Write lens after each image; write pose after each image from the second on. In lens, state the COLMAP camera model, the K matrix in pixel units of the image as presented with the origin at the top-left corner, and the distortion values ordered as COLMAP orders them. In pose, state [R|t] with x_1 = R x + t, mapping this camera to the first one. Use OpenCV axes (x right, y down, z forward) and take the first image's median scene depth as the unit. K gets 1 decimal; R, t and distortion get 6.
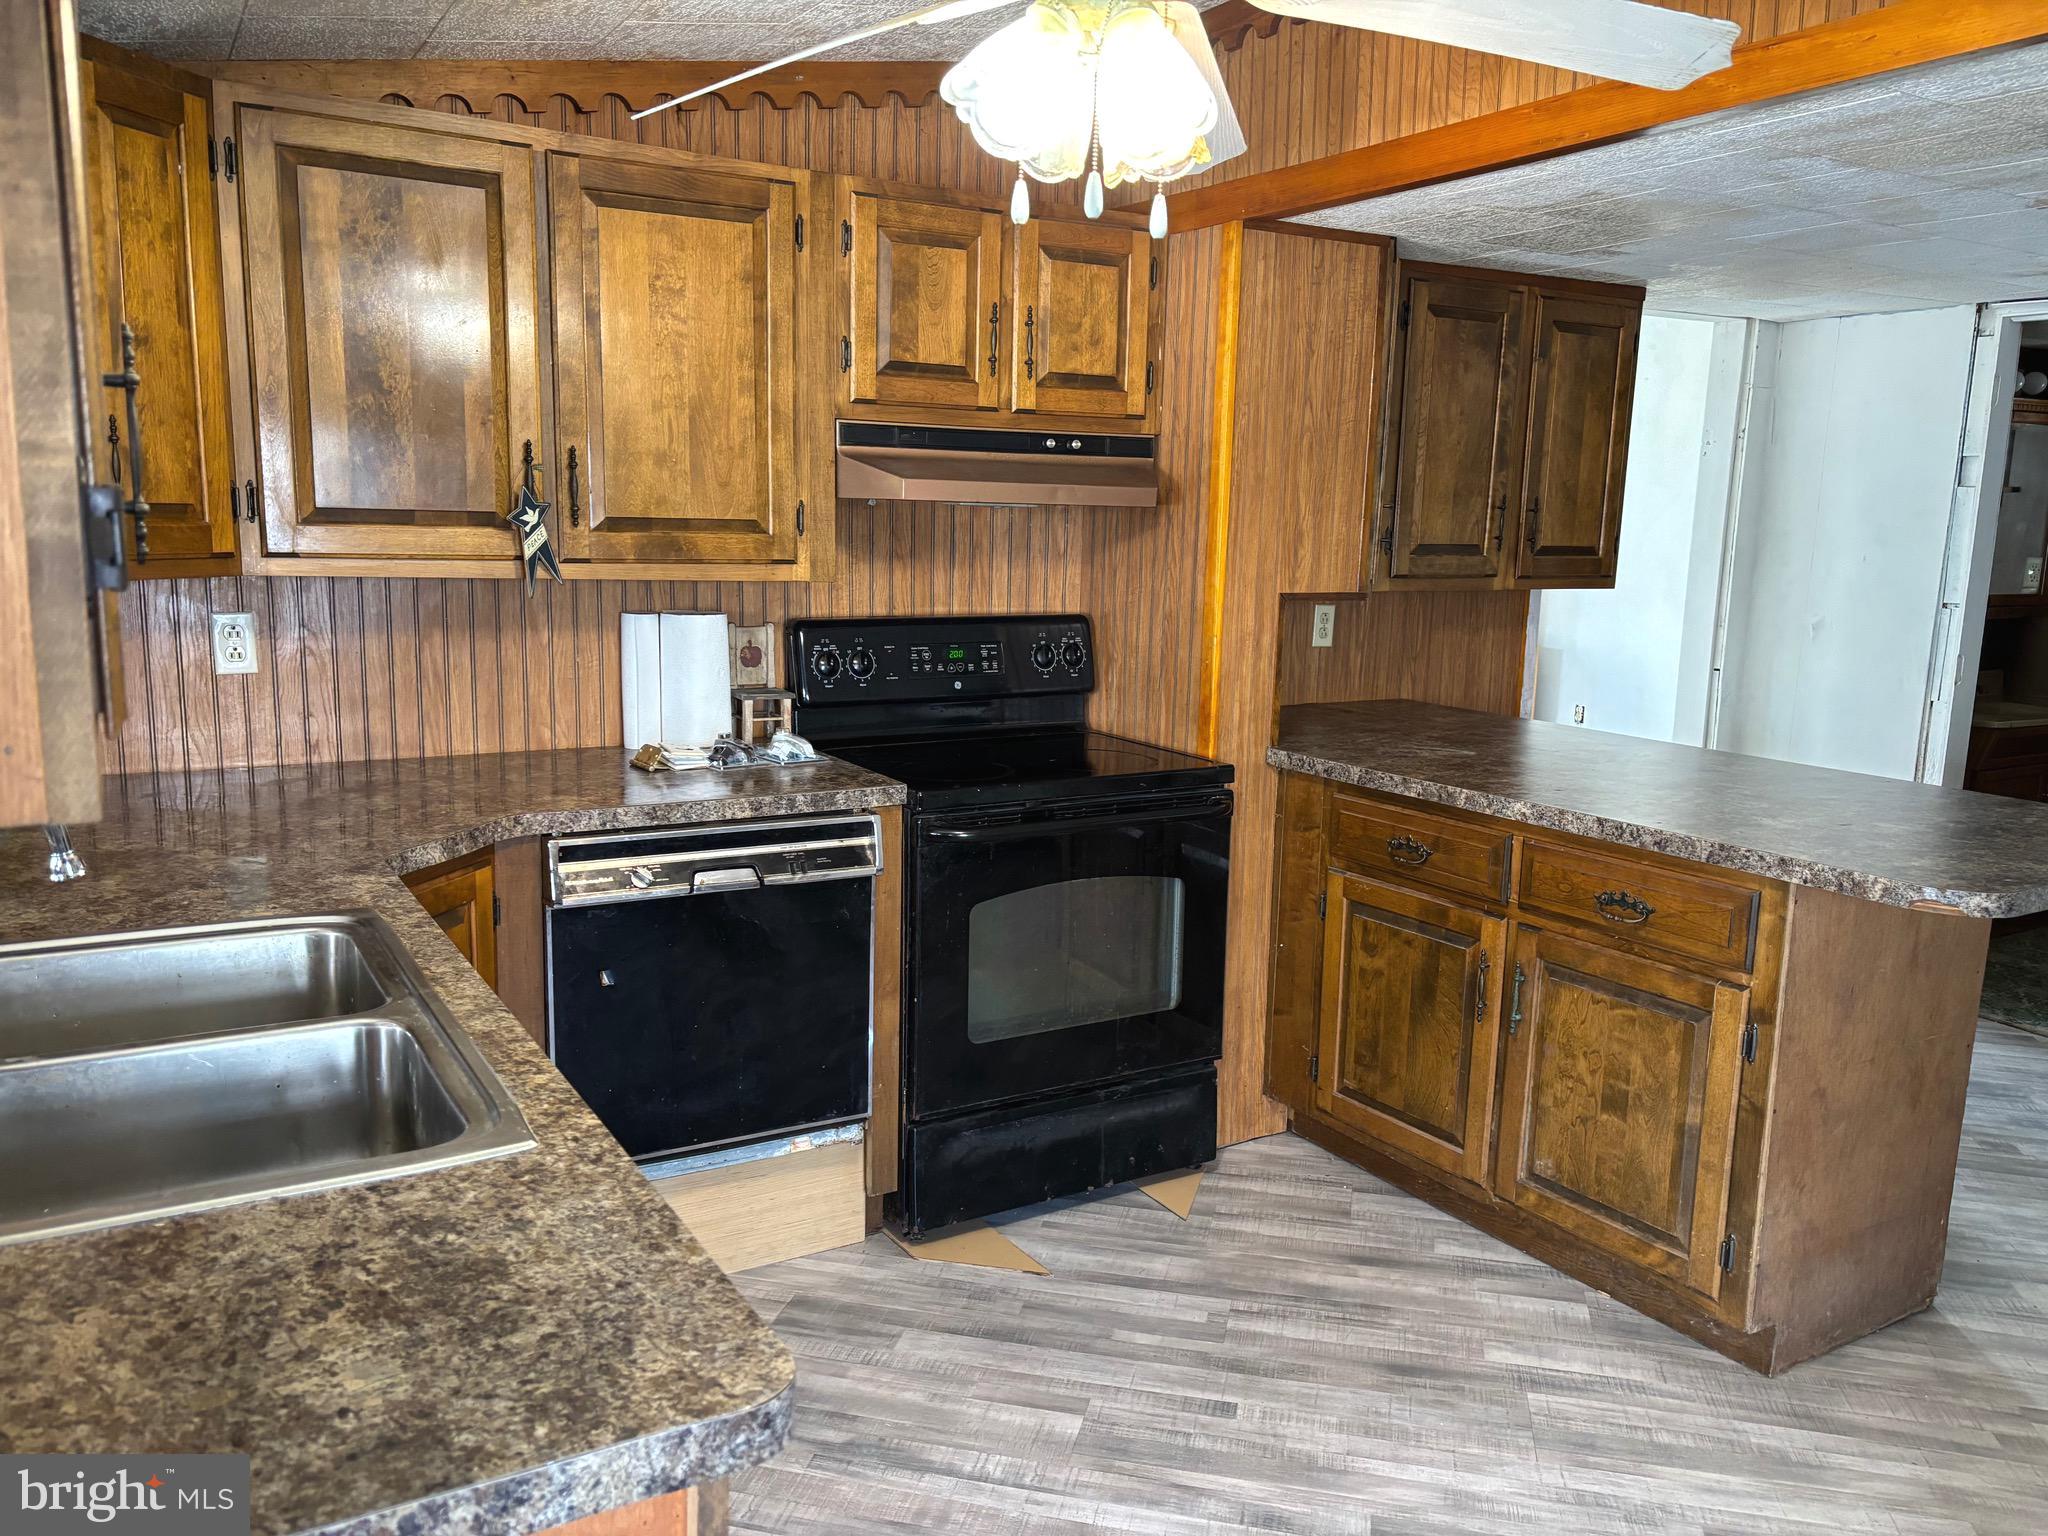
lens RADIAL K [[1545.6, 0, 1028.8], [0, 1545.6, 781.9], [0, 0, 1]] dist [0.025394, -0.030532]
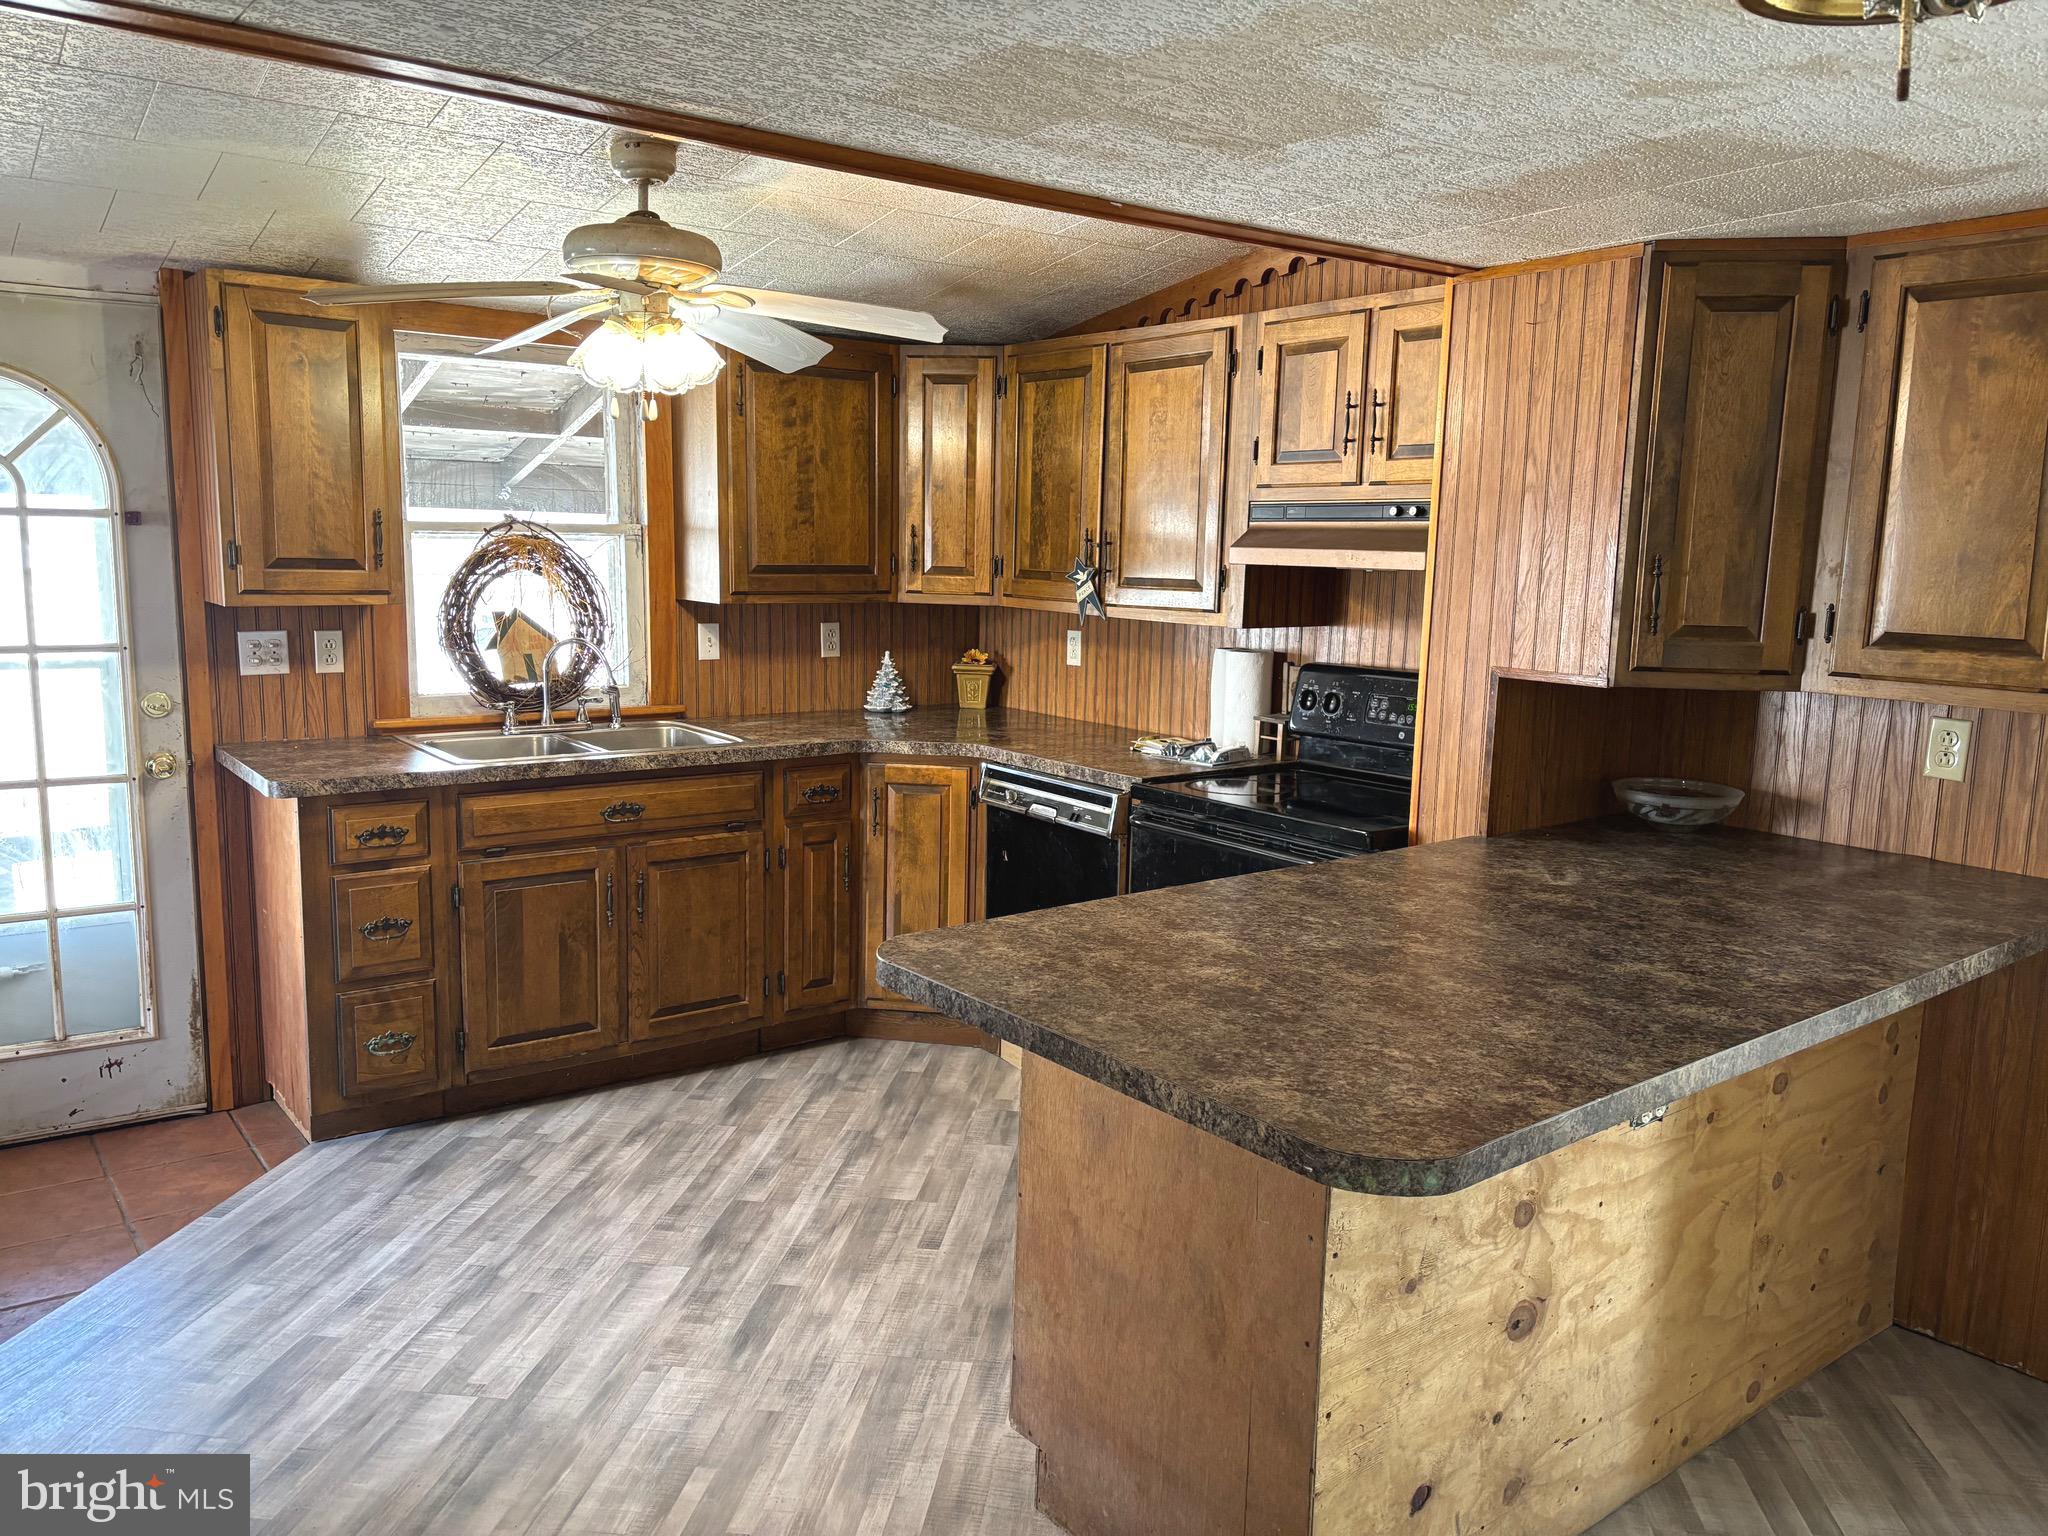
lens RADIAL K [[1545.6, 0, 1025.1], [0, 1545.6, 771.1], [0, 0, 1]] dist [0.025394, -0.030532]
pose [[0.111109, 0.121725, -0.986325, 1.317699], [-0.192170, 0.976371, 0.098848, -0.125075], [0.975052, 0.178559, 0.131875, 0.797076]]
